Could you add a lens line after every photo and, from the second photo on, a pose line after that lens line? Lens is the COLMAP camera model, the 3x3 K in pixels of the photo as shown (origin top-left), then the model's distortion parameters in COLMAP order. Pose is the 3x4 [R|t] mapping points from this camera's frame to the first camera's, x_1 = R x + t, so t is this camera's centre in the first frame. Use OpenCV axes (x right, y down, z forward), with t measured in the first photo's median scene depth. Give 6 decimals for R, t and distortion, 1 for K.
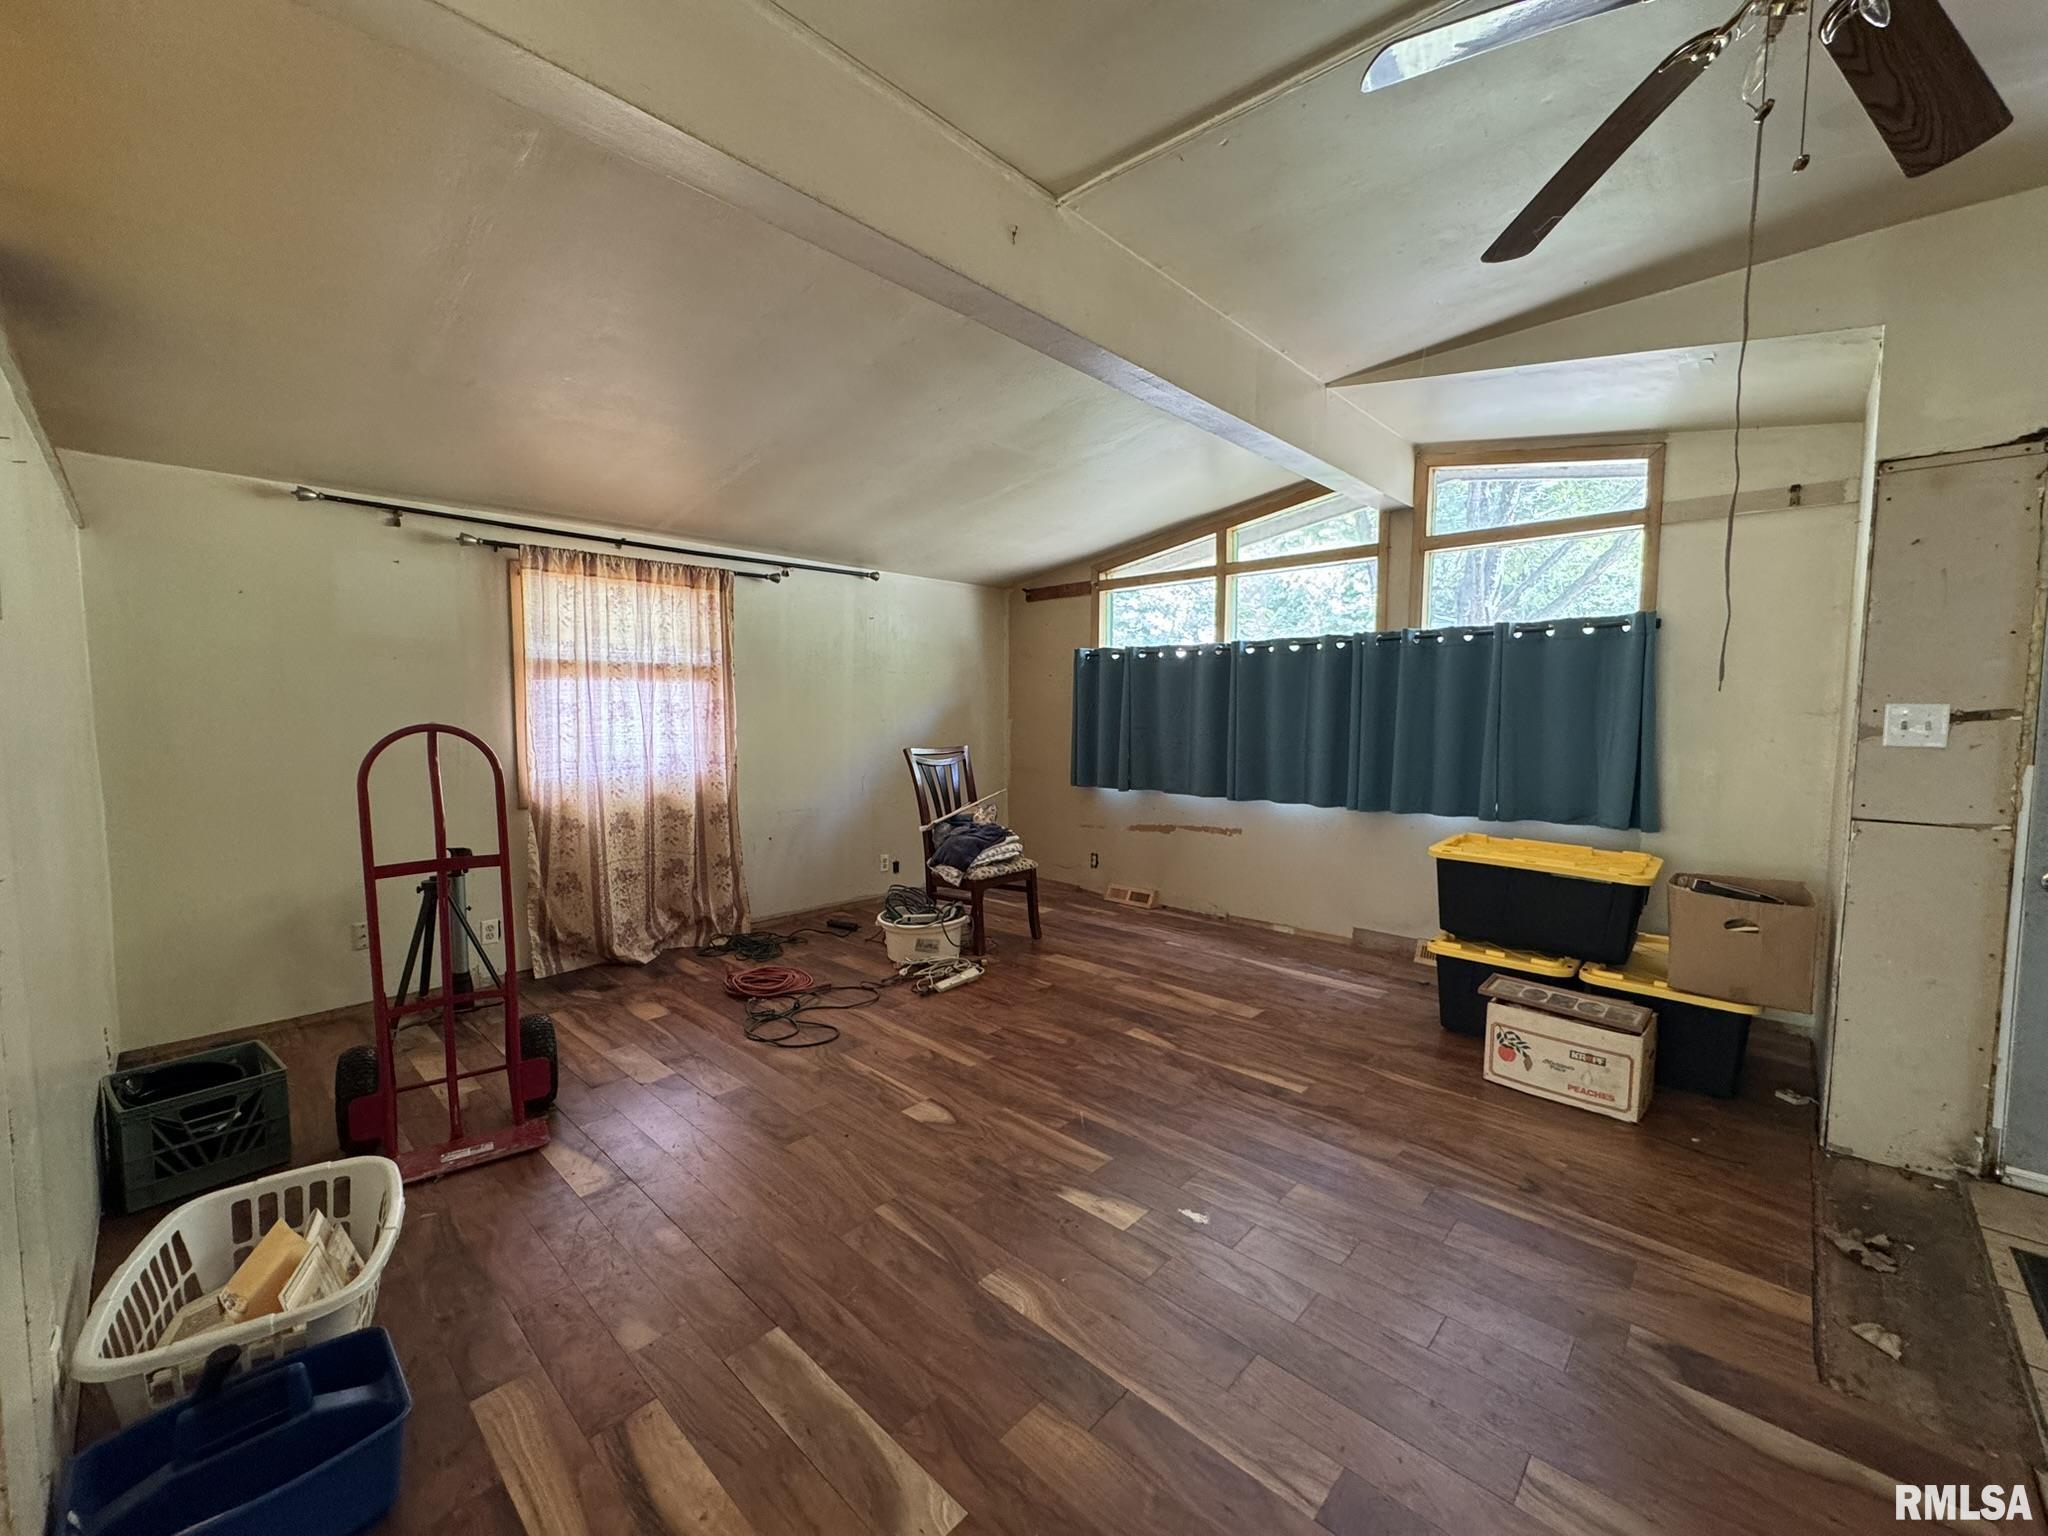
lens RADIAL K [[816.1, 0, 1017.2], [0, 816.1, 767.0], [0, 0, 1]] dist [-0.002627, 0.000553]
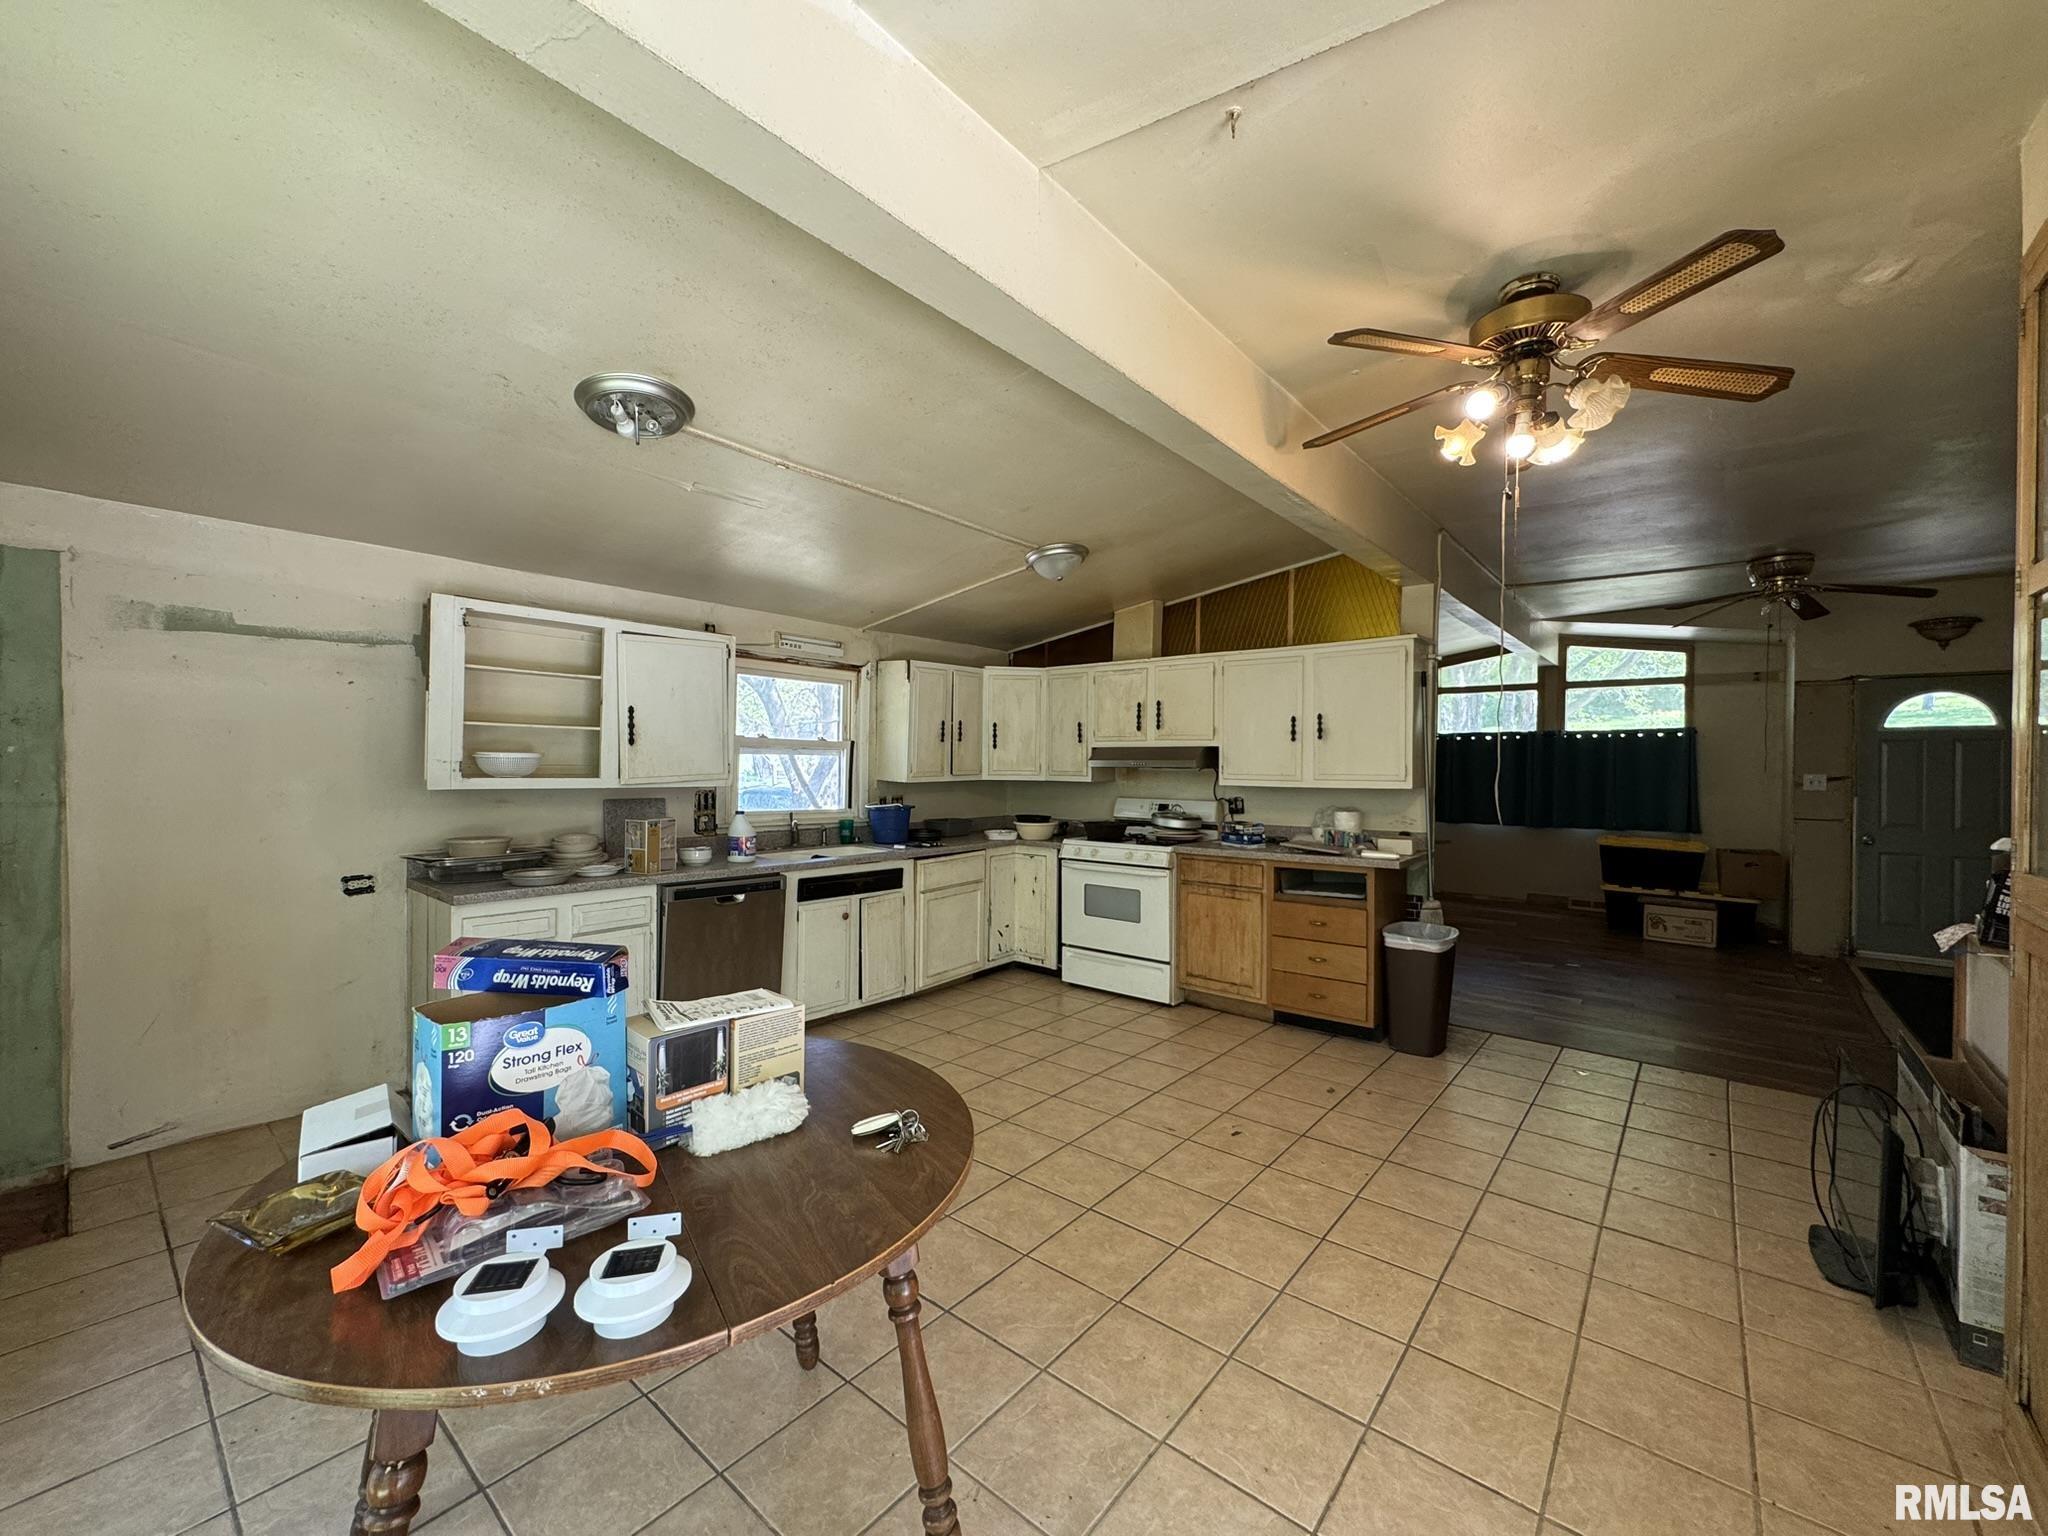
lens RADIAL K [[816.1, 0, 1019.1], [0, 816.1, 765.9], [0, 0, 1]] dist [-0.002627, 0.000553]
pose [[0.998264, 0.006000, 0.058588, -1.072218], [-0.002087, 0.997776, -0.066624, 0.051041], [-0.058857, 0.066386, 0.996057, -0.976511]]
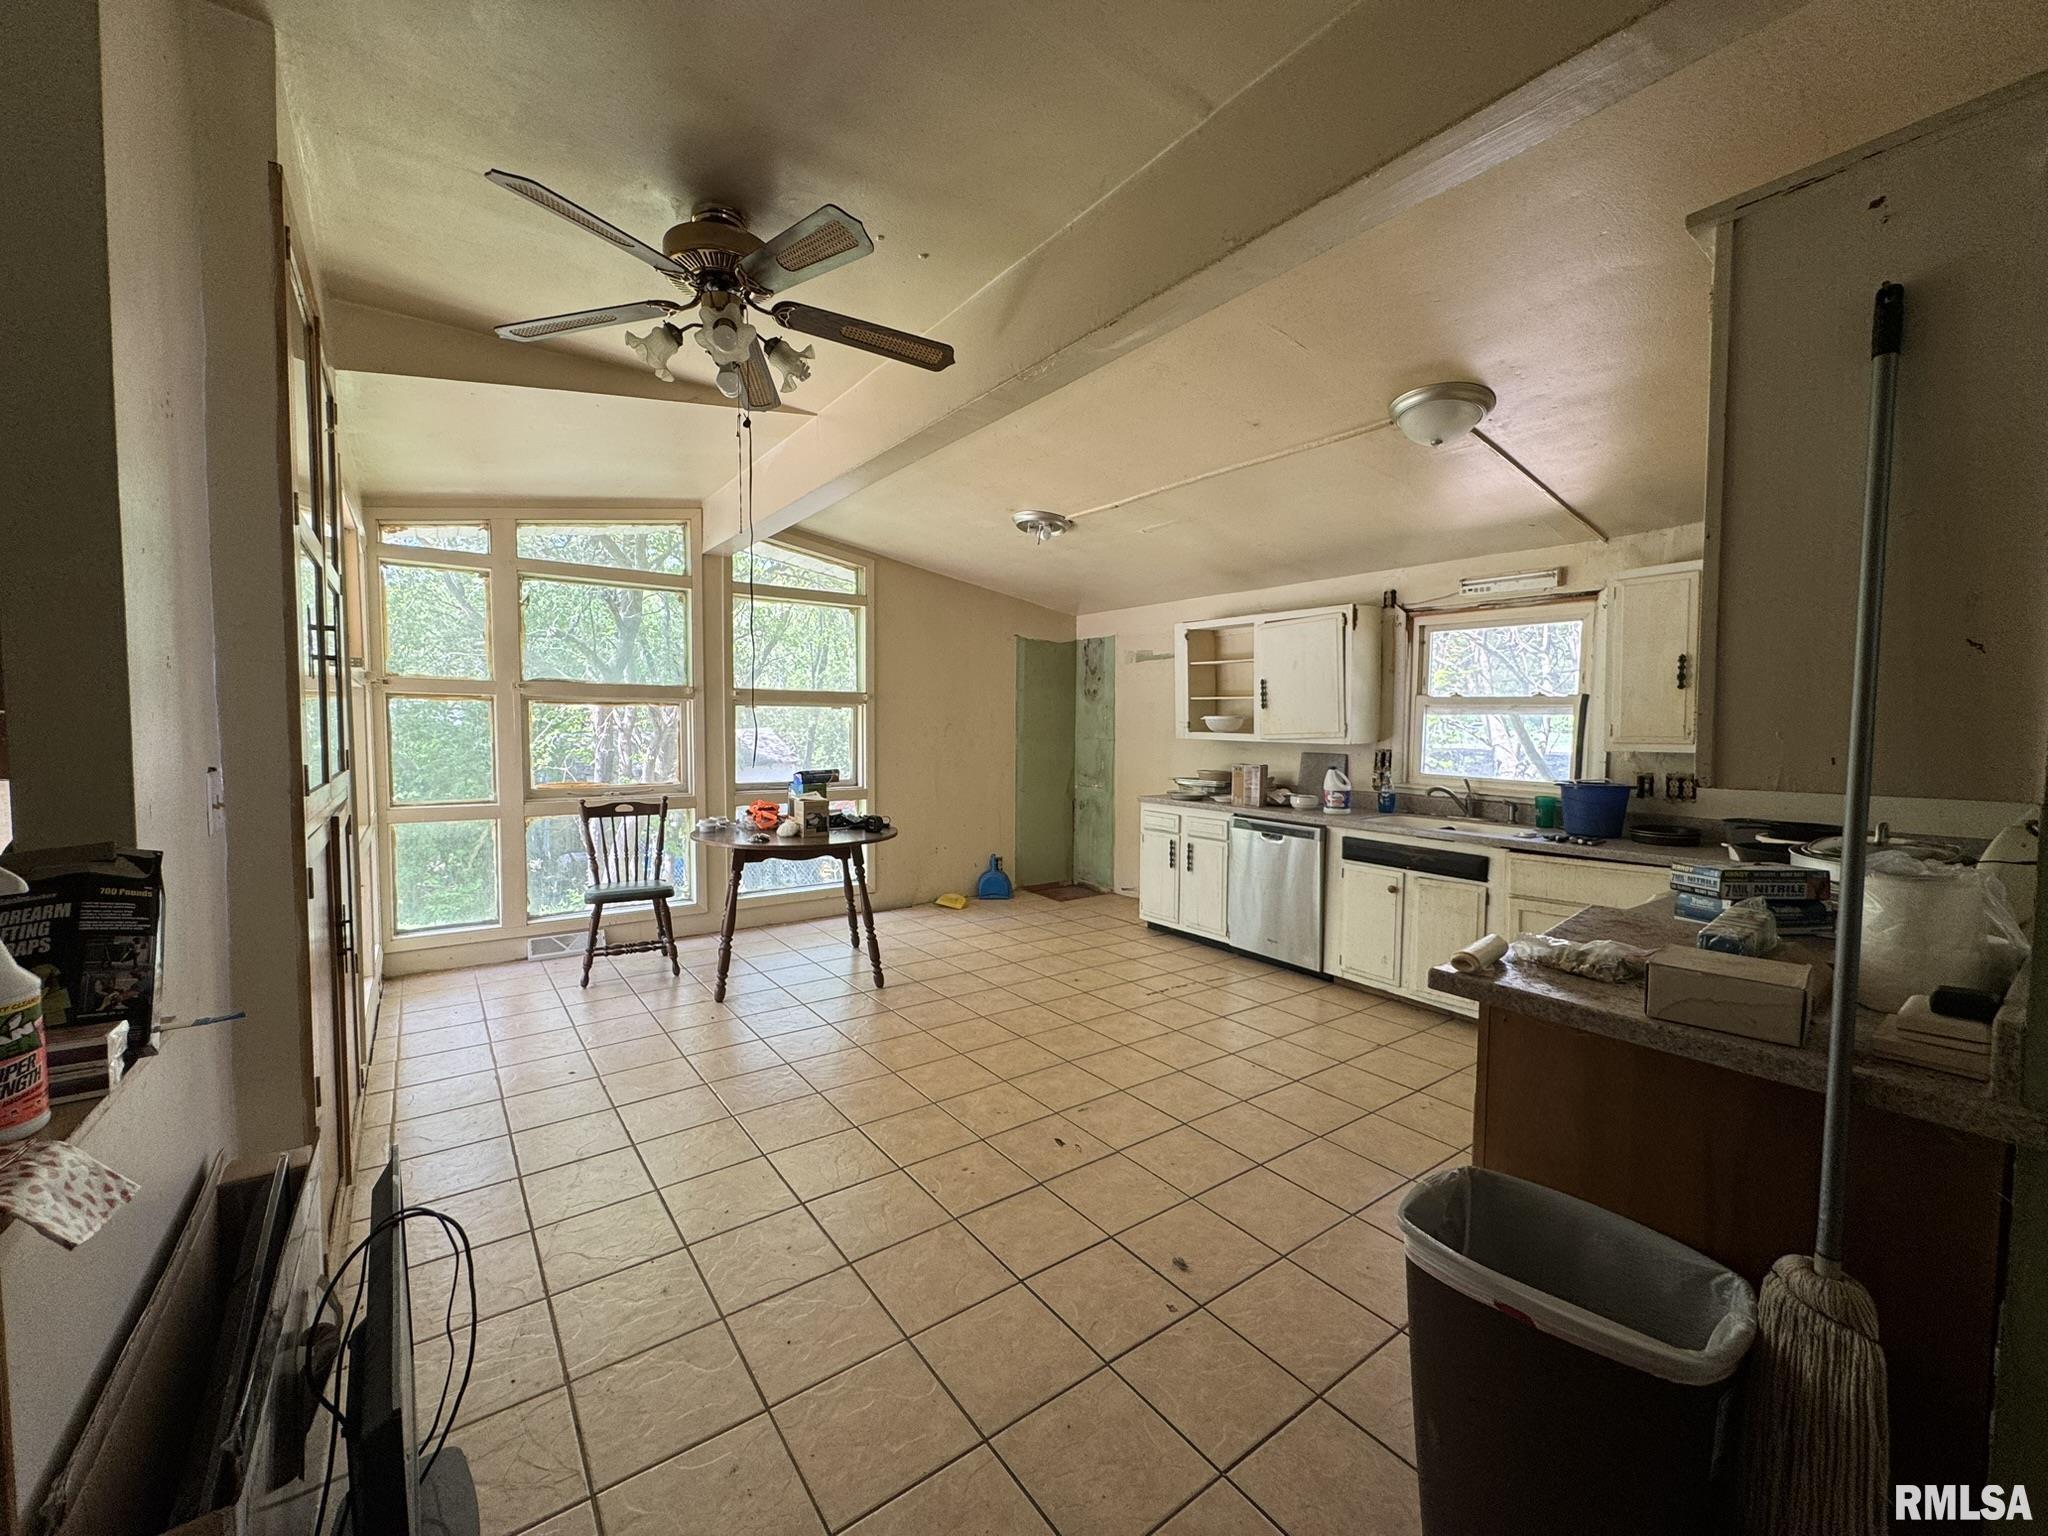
lens RADIAL K [[816.1, 0, 1021.1], [0, 816.1, 763.2], [0, 0, 1]] dist [-0.002627, 0.000553]
pose [[-0.177414, 0.049638, -0.982884, 2.535798], [-0.074623, 0.995173, 0.063729, -0.174490], [0.981303, 0.084652, -0.172854, 2.369217]]
